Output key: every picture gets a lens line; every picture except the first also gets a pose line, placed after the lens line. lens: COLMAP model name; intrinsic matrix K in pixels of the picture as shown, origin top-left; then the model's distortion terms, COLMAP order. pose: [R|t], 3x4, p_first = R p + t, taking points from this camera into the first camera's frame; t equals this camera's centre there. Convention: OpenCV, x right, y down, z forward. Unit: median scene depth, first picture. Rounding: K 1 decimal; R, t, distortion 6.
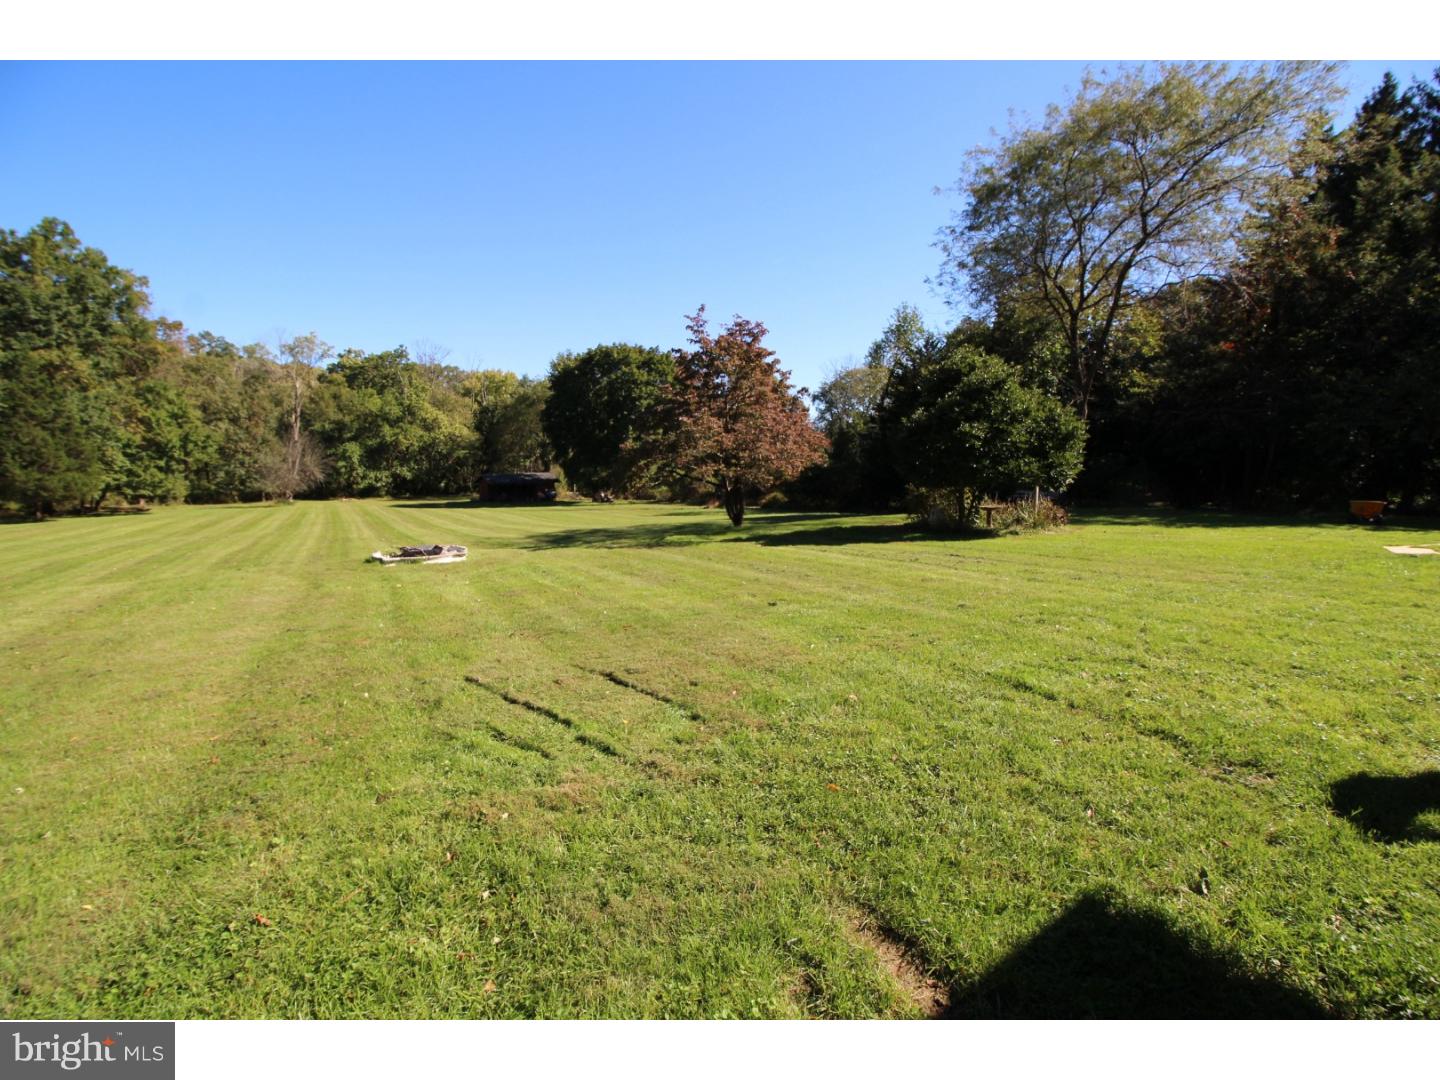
lens RADIAL K [[666.6, 0, 724.3], [0, 666.6, 537.2], [0, 0, 1]] dist [-0.003304, -0.009511]
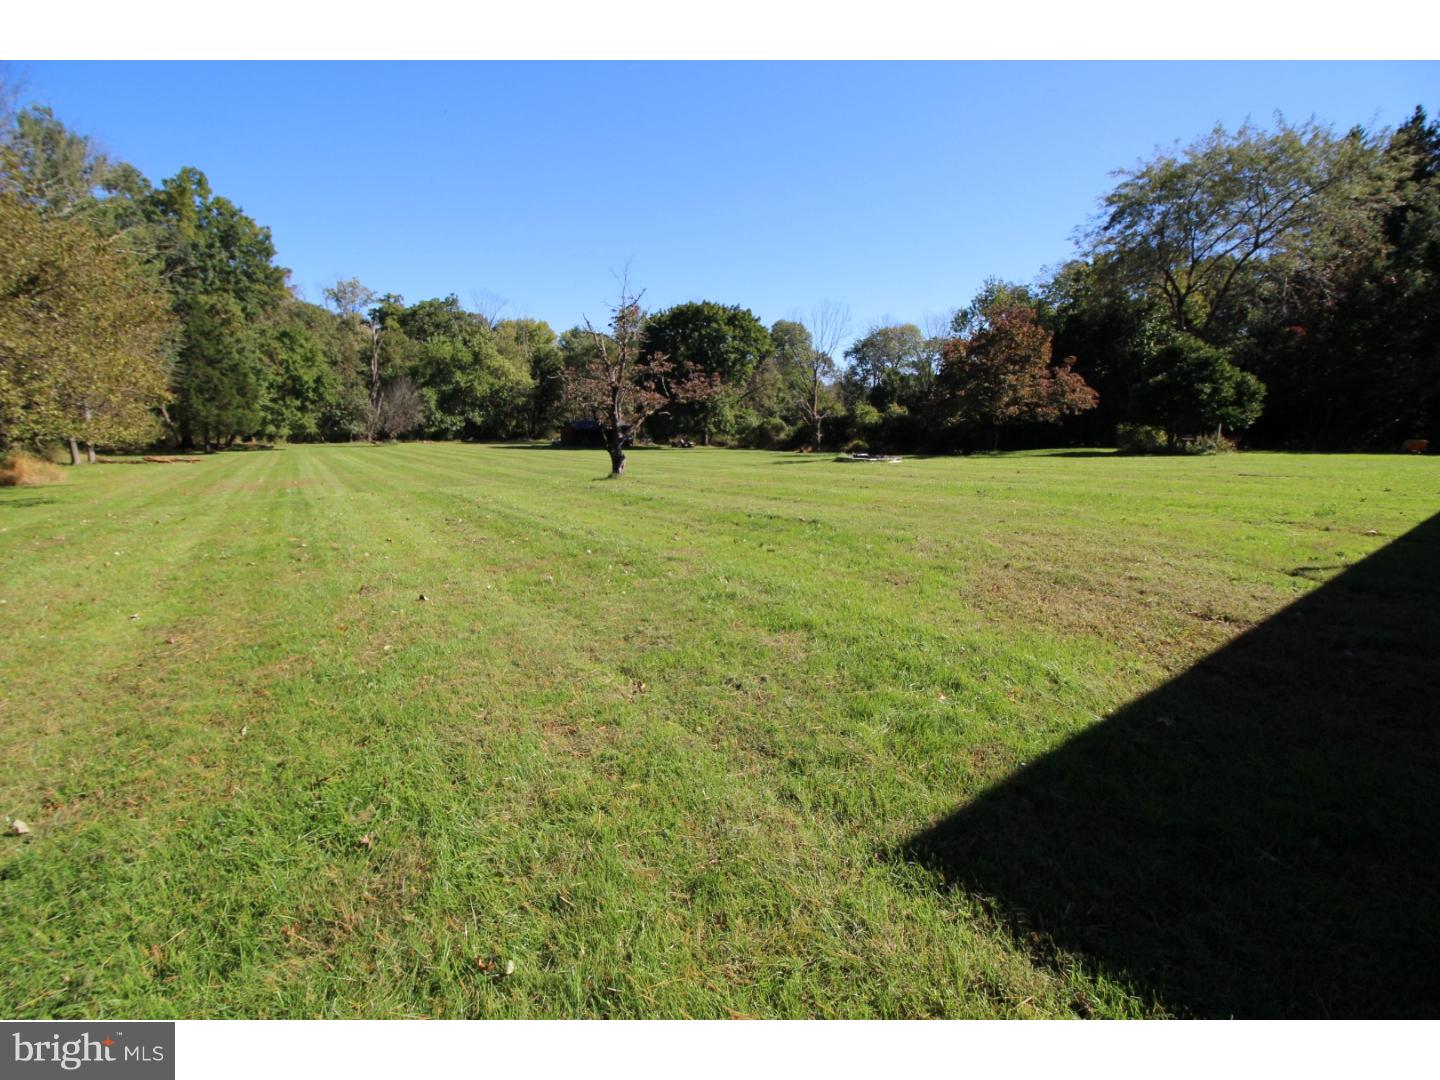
lens RADIAL K [[666.6, 0, 727.8], [0, 666.6, 531.8], [0, 0, 1]] dist [-0.003304, -0.009511]
pose [[0.999195, 0.012615, 0.038075, -0.181411], [-0.014870, 0.998116, 0.059530, 0.023793], [-0.037252, -0.060048, 0.997500, -0.128577]]
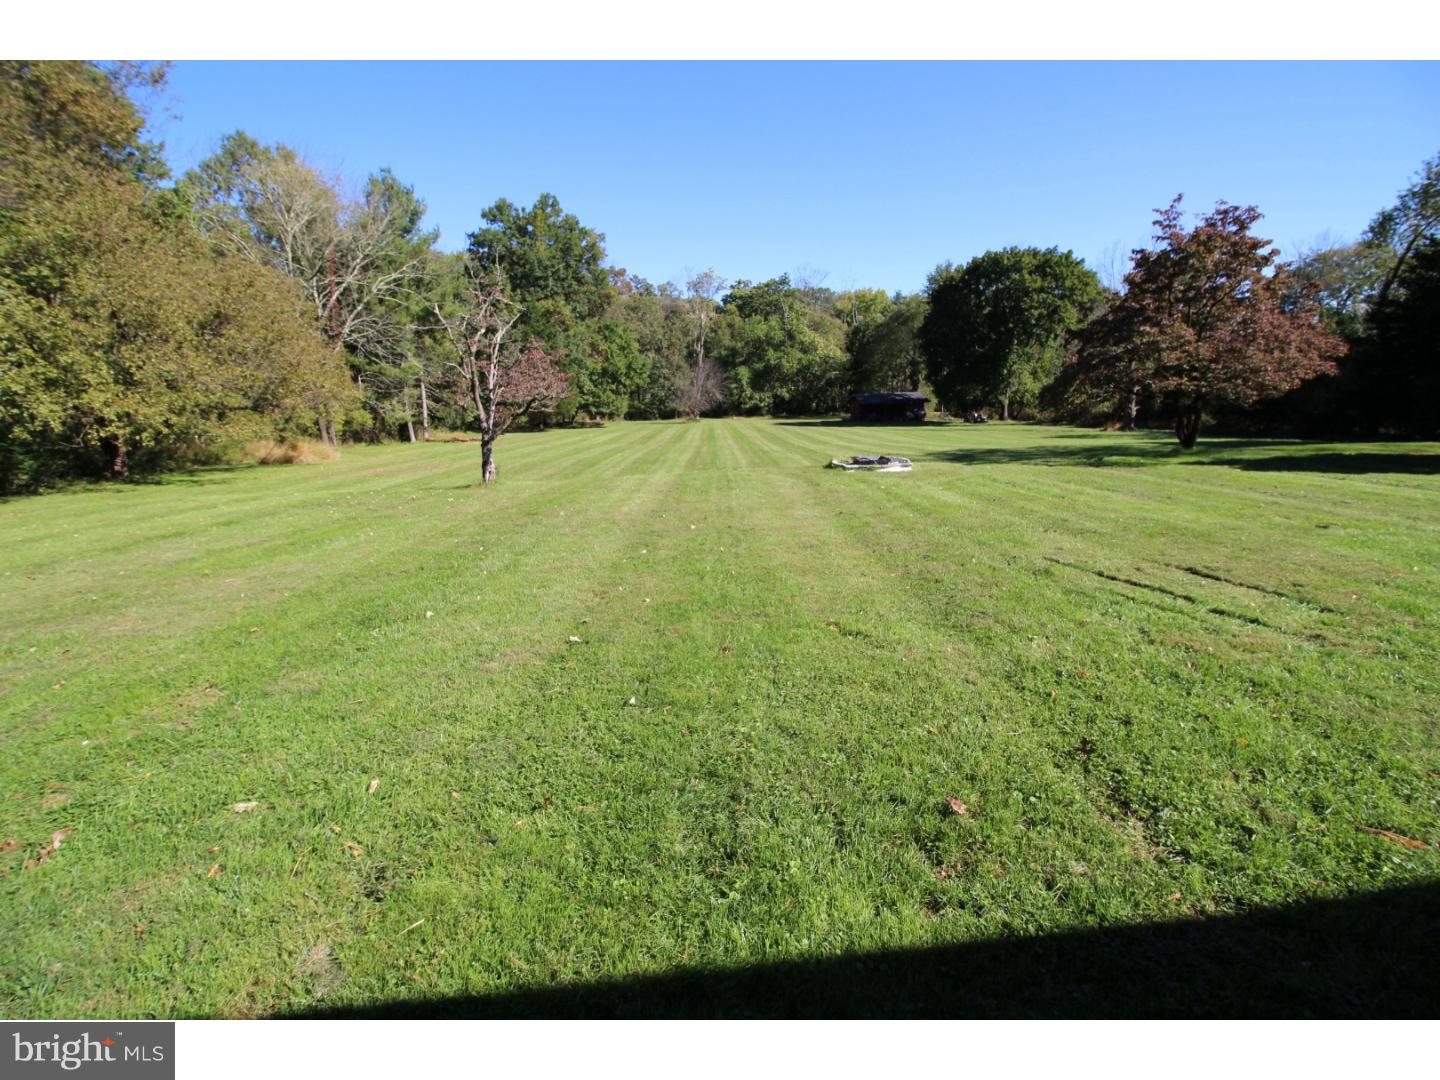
lens RADIAL K [[666.6, 0, 725.0], [0, 666.6, 536.1], [0, 0, 1]] dist [-0.003304, -0.009511]
pose [[0.871409, 0.093754, -0.481515, -0.025445], [-0.037619, 0.991448, 0.124960, 0.003565], [0.489112, -0.090777, 0.867484, -0.025699]]
